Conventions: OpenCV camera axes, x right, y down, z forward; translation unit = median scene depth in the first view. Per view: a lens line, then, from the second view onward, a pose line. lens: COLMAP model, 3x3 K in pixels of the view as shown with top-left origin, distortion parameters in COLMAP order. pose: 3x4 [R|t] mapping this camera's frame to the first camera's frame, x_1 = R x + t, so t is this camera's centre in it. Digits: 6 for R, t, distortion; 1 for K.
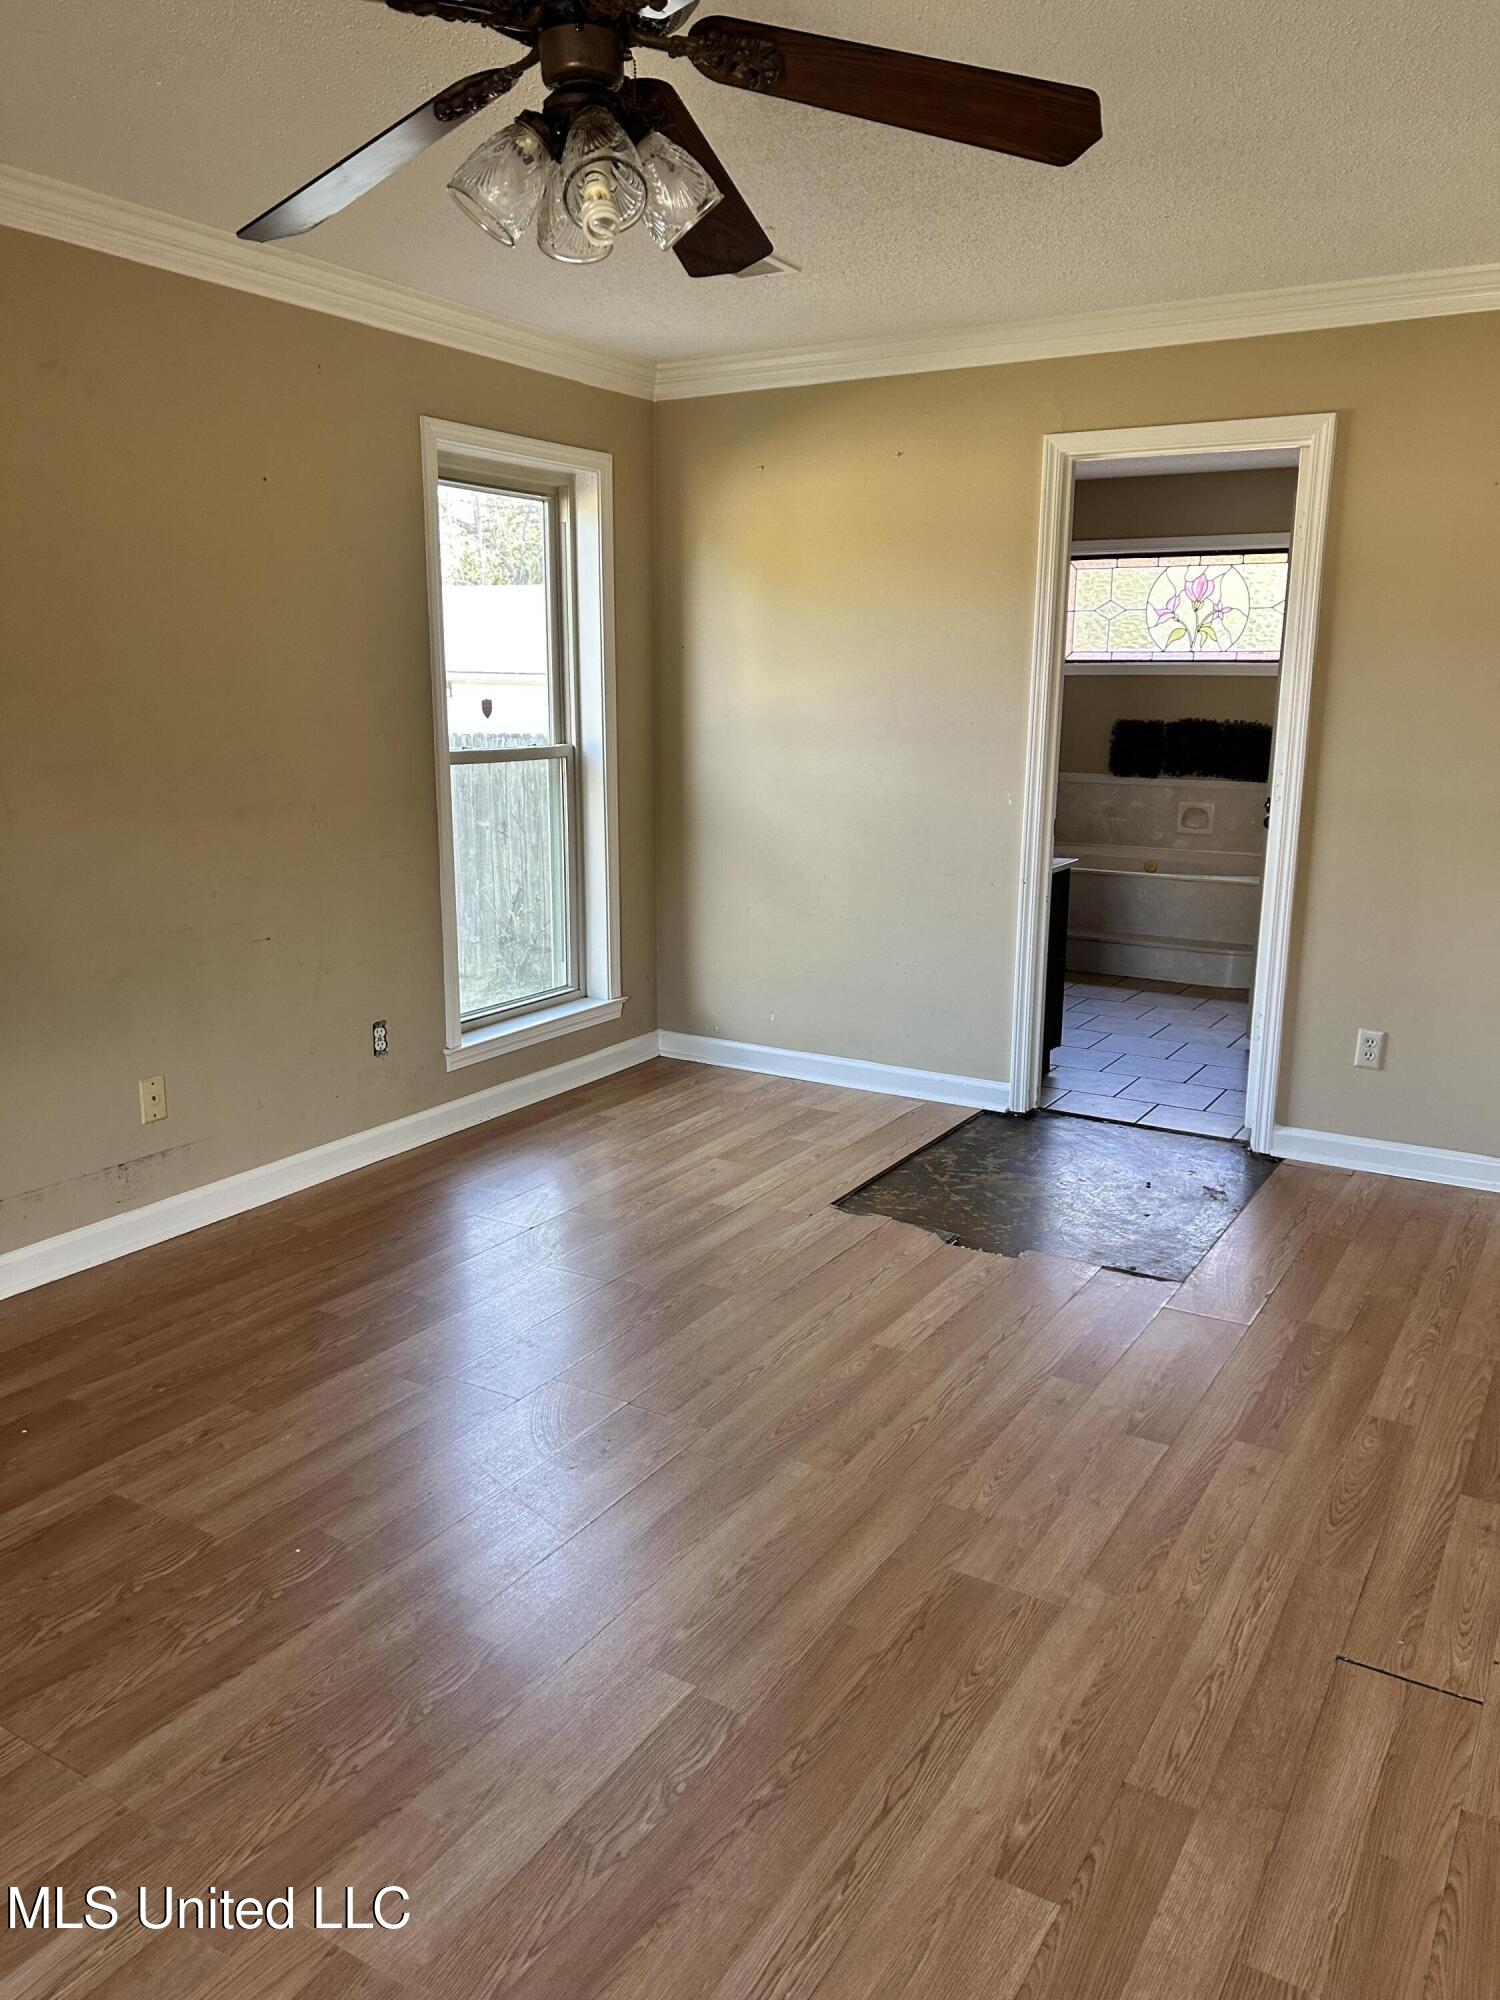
lens RADIAL K [[1496.9, 0, 751.4], [0, 1496.9, 1006.2], [0, 0, 1]] dist [0.054132, -0.038478]
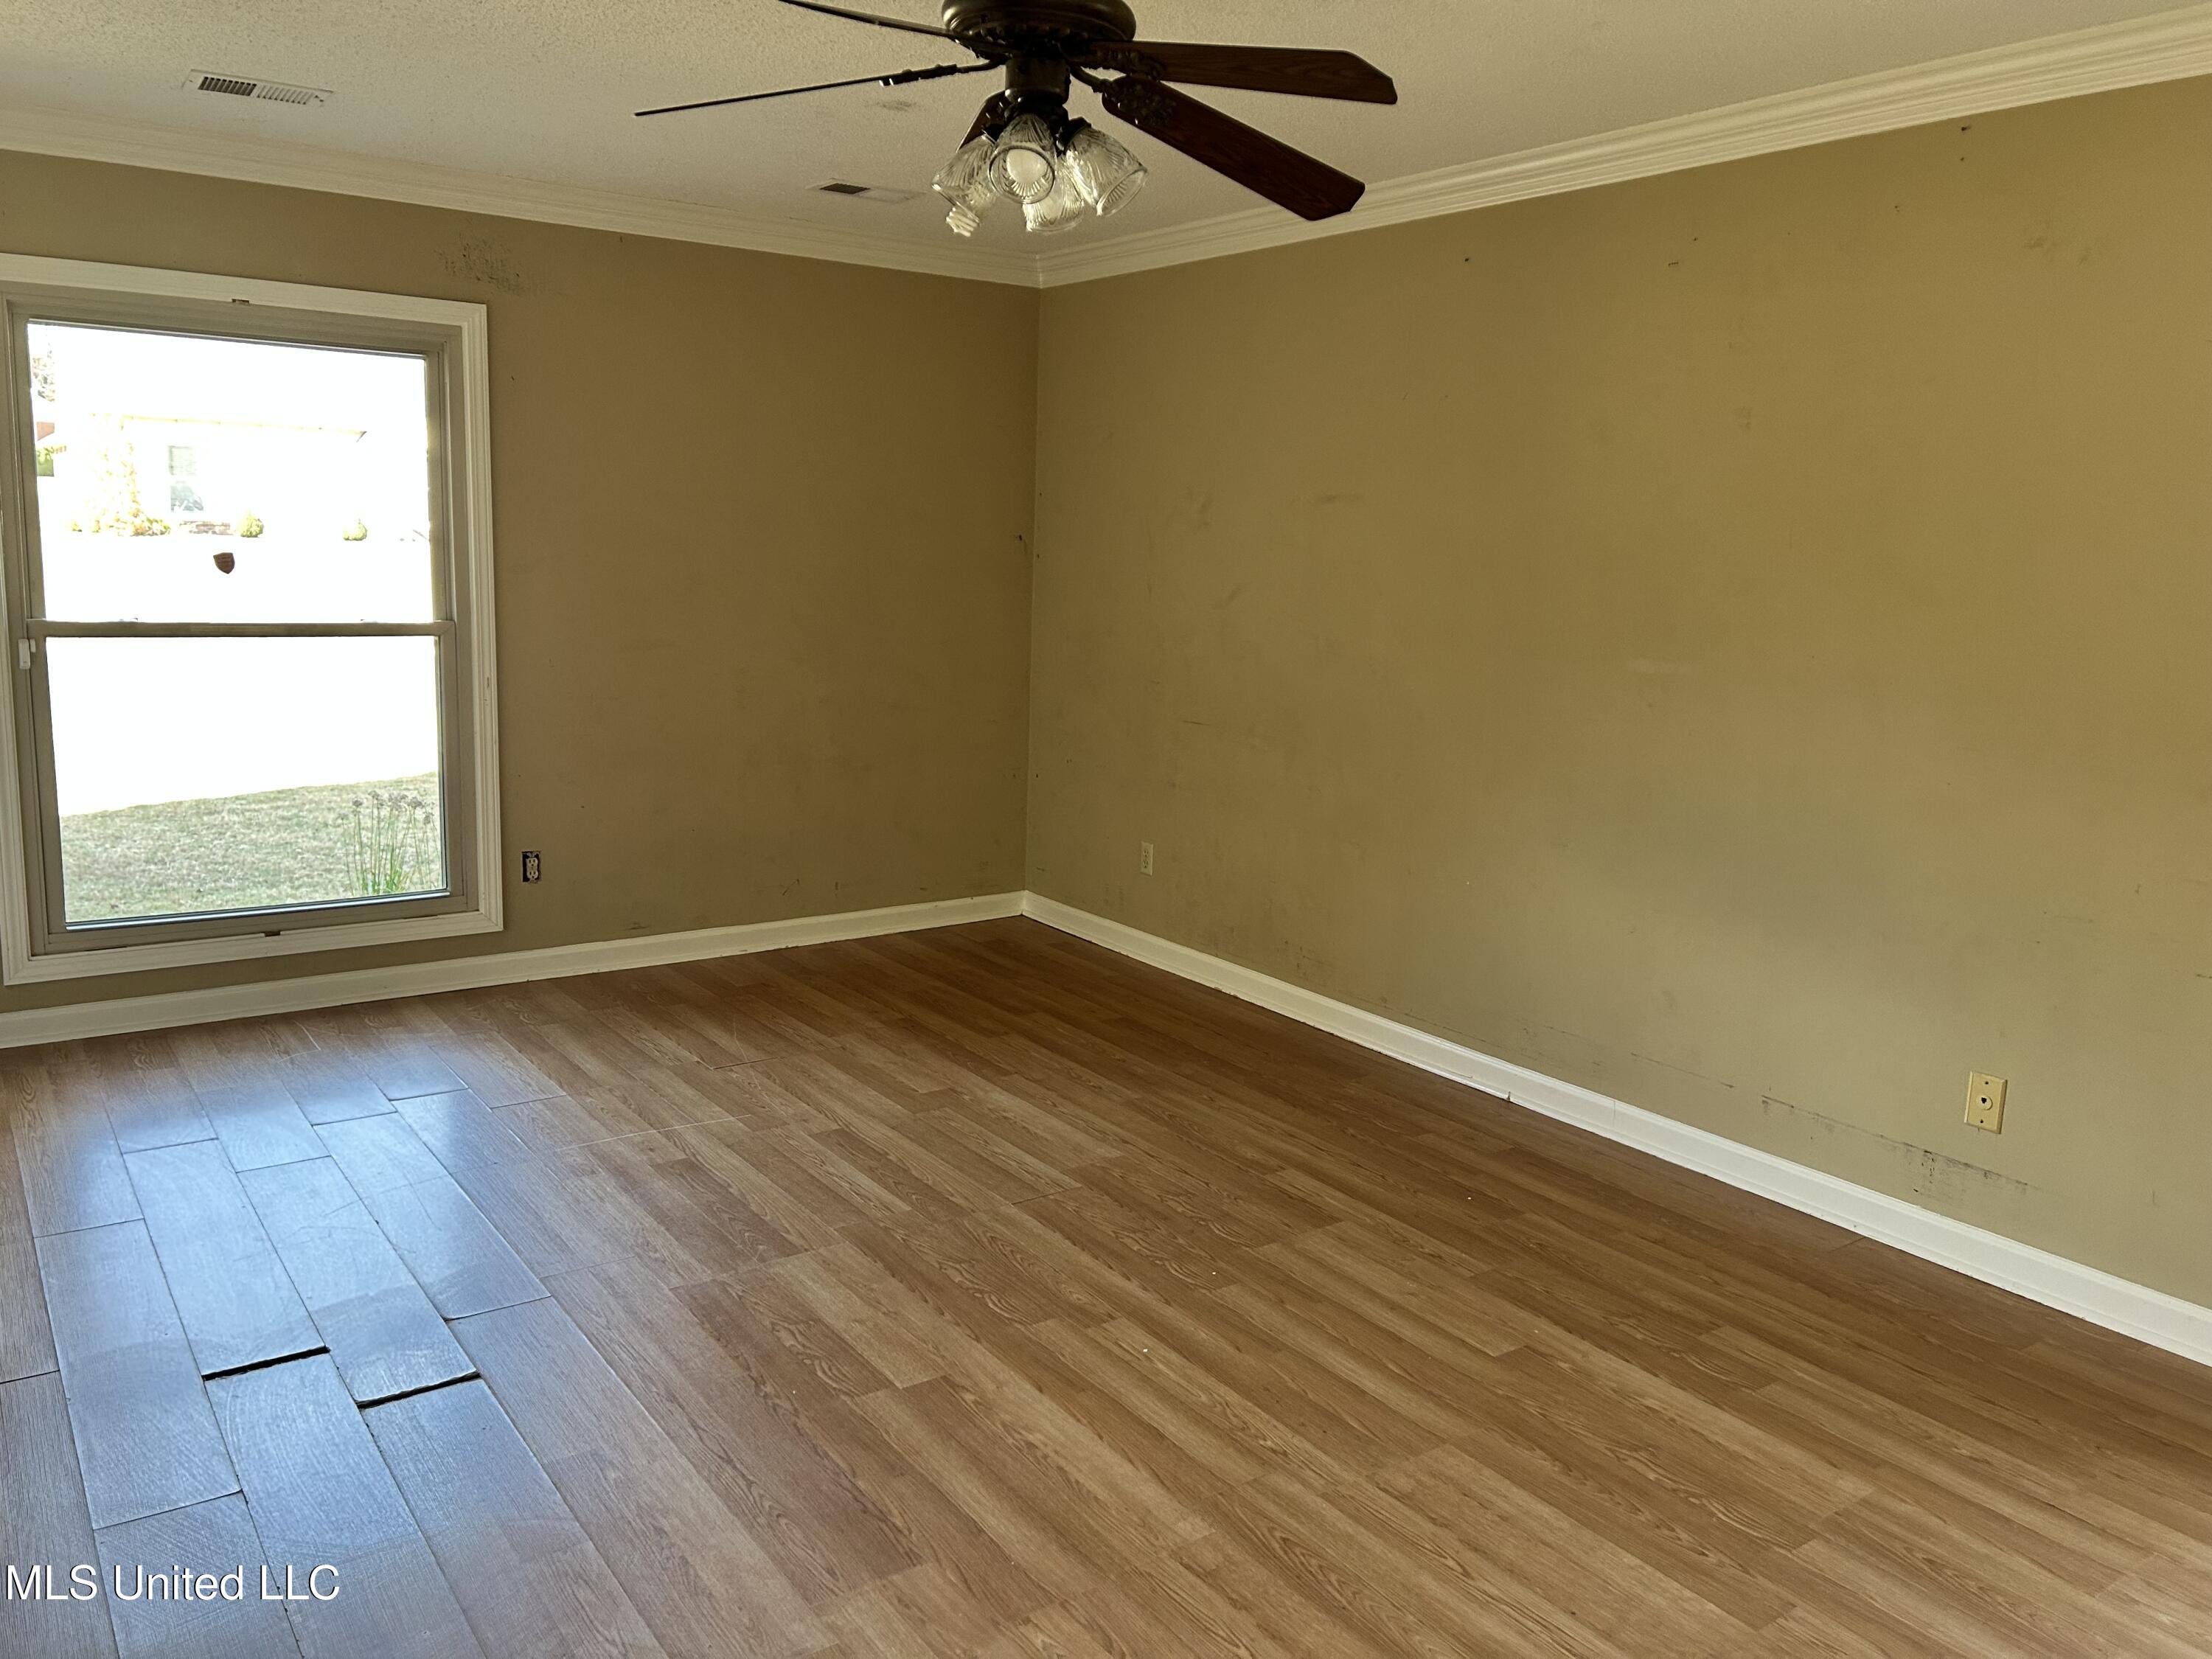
lens RADIAL K [[1655.5, 0, 1106.6], [0, 1655.5, 819.5], [0, 0, 1]] dist [0.054132, -0.038478]
pose [[-0.394651, 0.133024, -0.909151, 1.016761], [-0.235489, 0.941773, 0.240020, -0.320714], [0.888141, 0.308819, -0.340346, 1.426391]]
